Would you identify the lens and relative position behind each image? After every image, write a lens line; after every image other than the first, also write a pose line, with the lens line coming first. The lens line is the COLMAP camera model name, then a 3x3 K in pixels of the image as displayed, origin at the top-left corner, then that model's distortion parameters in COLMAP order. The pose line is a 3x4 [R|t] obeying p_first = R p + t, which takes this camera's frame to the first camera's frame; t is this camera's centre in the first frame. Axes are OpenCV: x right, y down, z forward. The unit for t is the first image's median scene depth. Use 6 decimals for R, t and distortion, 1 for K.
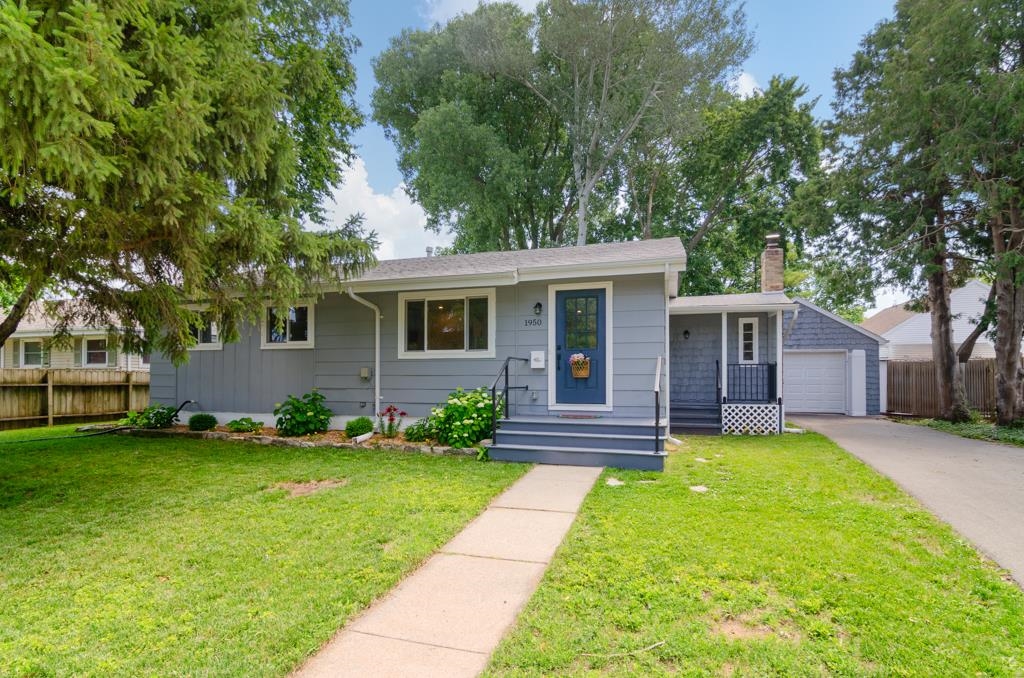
lens RADIAL K [[519.0, 0, 514.1], [0, 519.0, 379.2], [0, 0, 1]] dist [-0.004394, -0.006922]
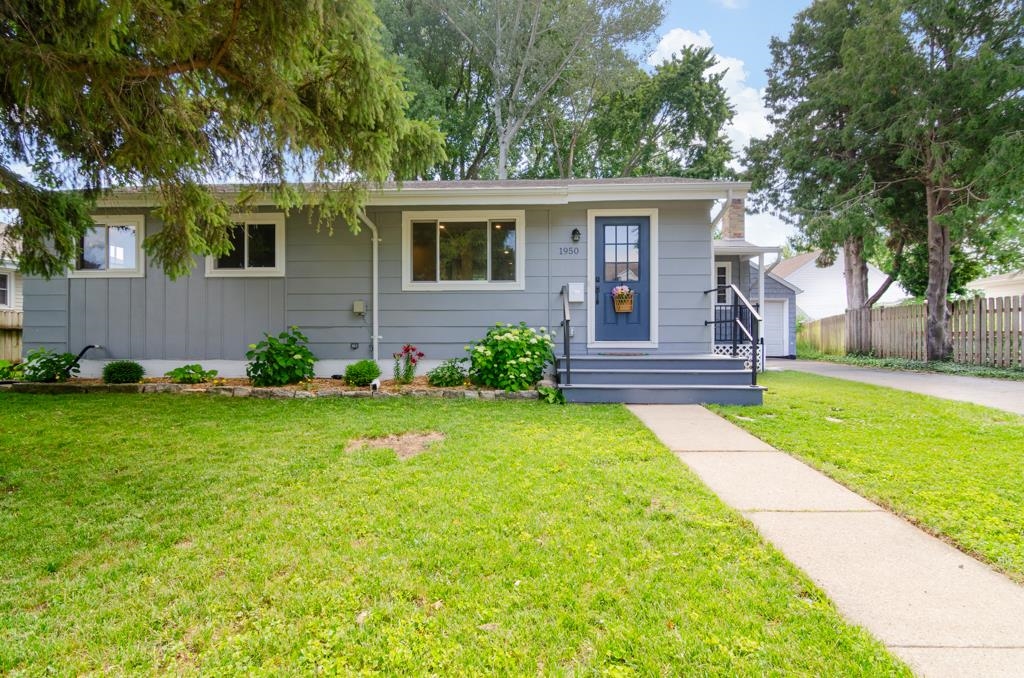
lens RADIAL K [[510.4, 0, 514.4], [0, 510.4, 337.4], [0, 0, 1]] dist [-0.005217, -0.005665]
pose [[0.965540, -0.004015, 0.260225, -0.275059], [0.003584, 0.999991, 0.002131, 0.036694], [-0.260232, -0.001125, 0.965546, 0.166225]]
